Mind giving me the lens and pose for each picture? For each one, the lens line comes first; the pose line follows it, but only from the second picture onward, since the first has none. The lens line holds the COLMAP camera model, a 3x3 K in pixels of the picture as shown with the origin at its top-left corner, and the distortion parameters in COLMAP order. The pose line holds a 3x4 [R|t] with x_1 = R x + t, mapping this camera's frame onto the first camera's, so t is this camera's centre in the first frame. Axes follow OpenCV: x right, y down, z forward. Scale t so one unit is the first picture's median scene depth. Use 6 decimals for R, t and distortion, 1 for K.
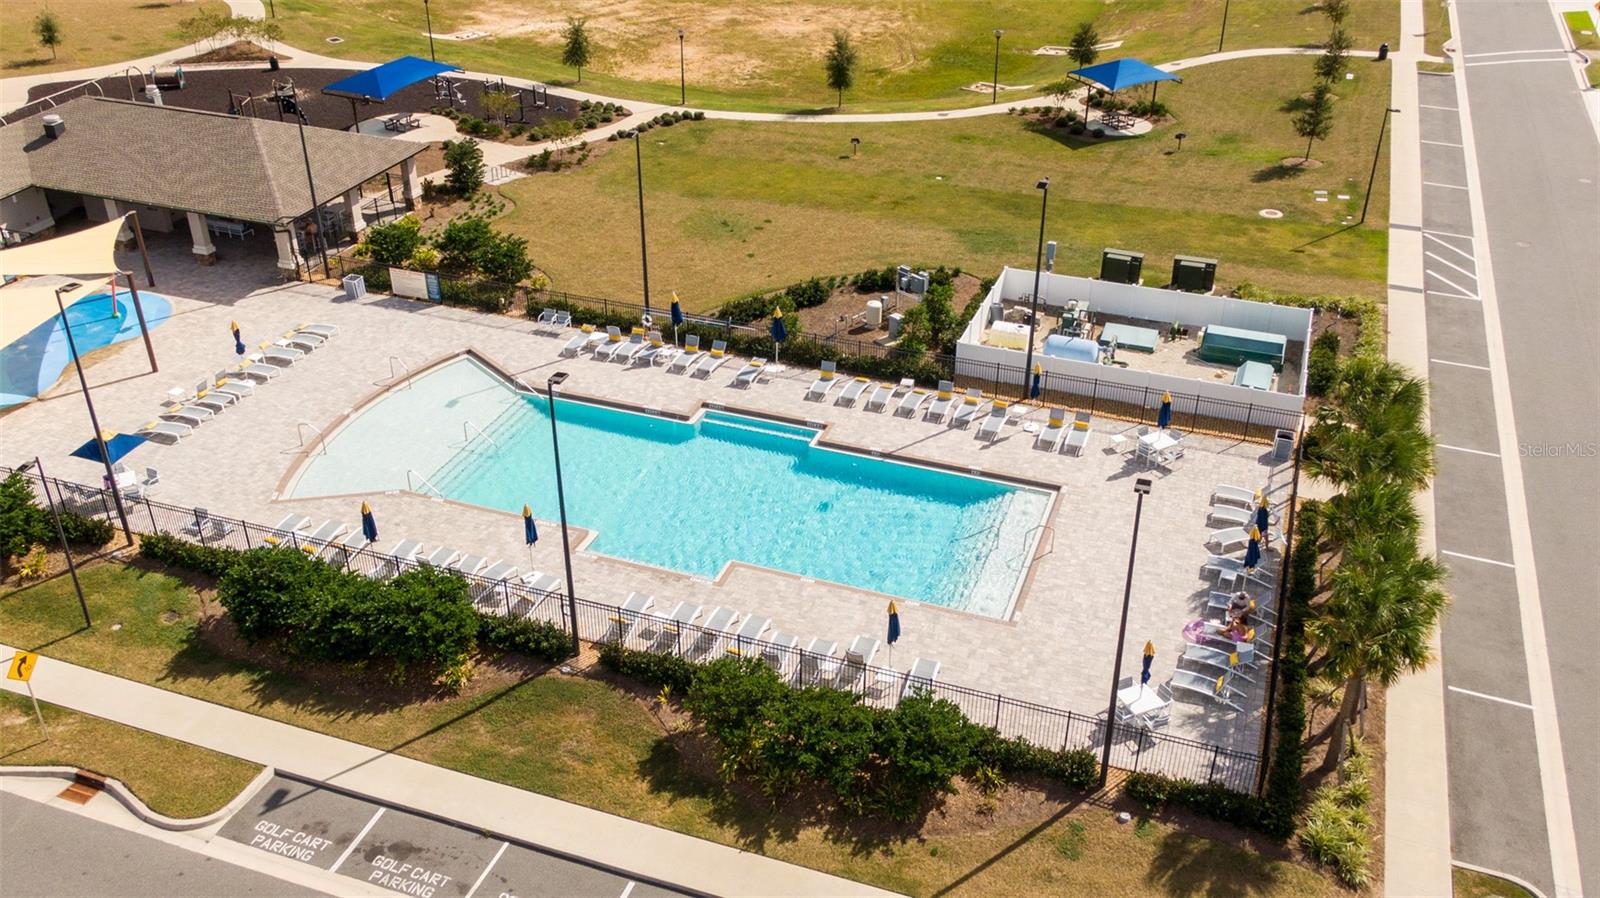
lens RADIAL K [[1385.0, 0, 800.0], [0, 1385.0, 449.0], [0, 0, 1]] dist [0.018962, 0.007098]
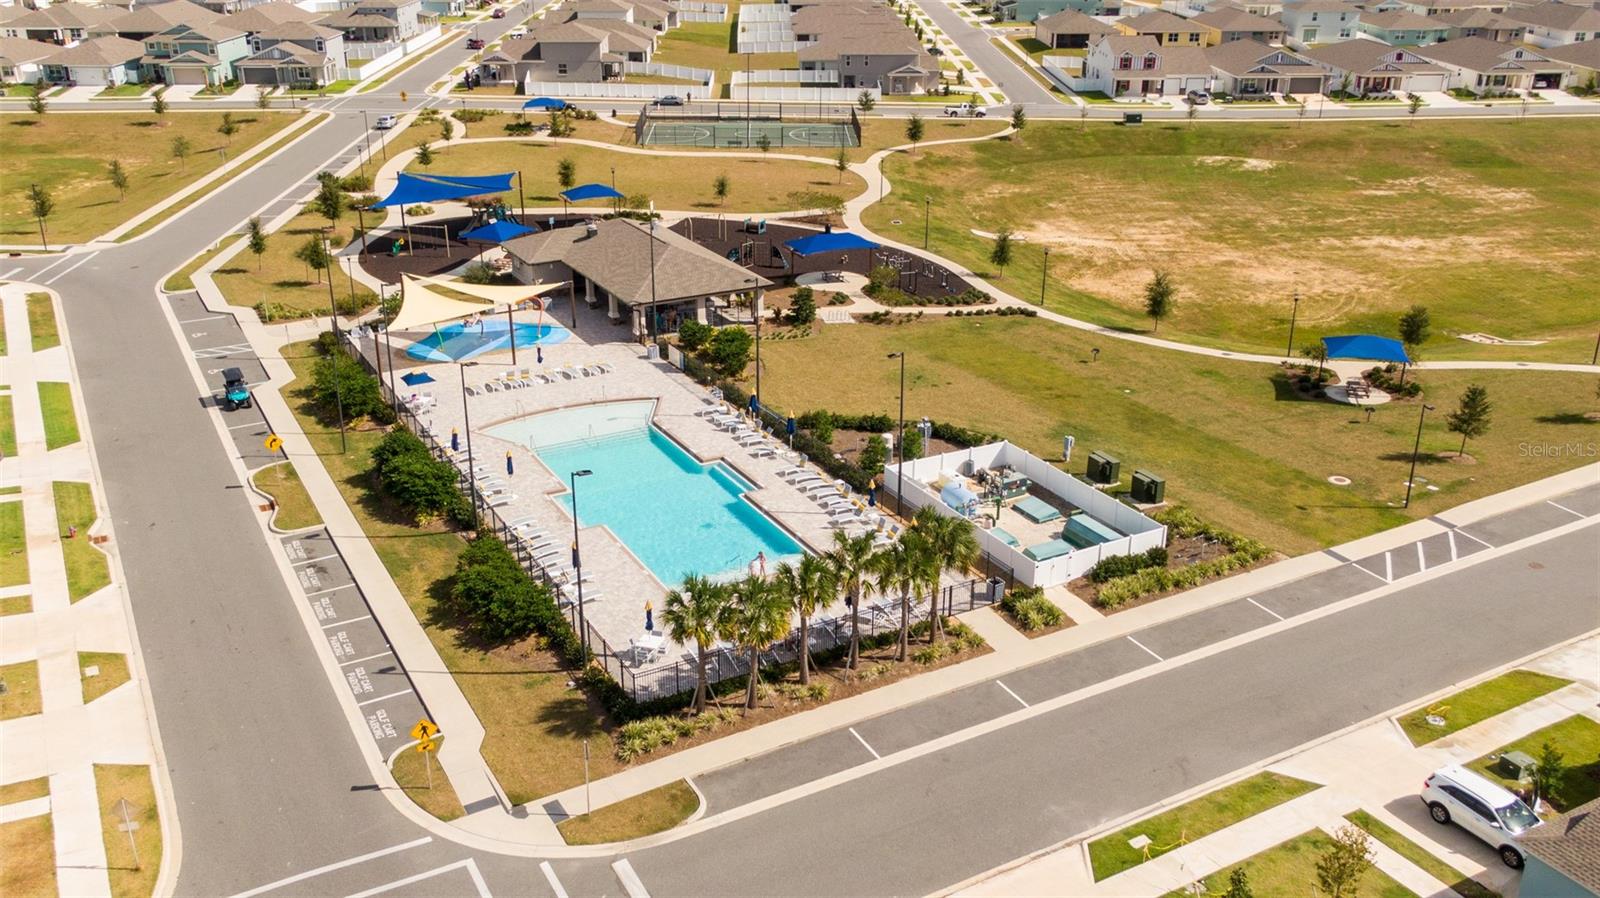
lens RADIAL K [[1385.0, 0, 800.0], [0, 1385.0, 449.0], [0, 0, 1]] dist [0.018962, 0.007098]
pose [[0.754659, 0.247390, -0.607691, 0.741451], [-0.335438, 0.941474, -0.033291, -0.016810], [0.563889, 0.228966, 0.793476, -0.112326]]
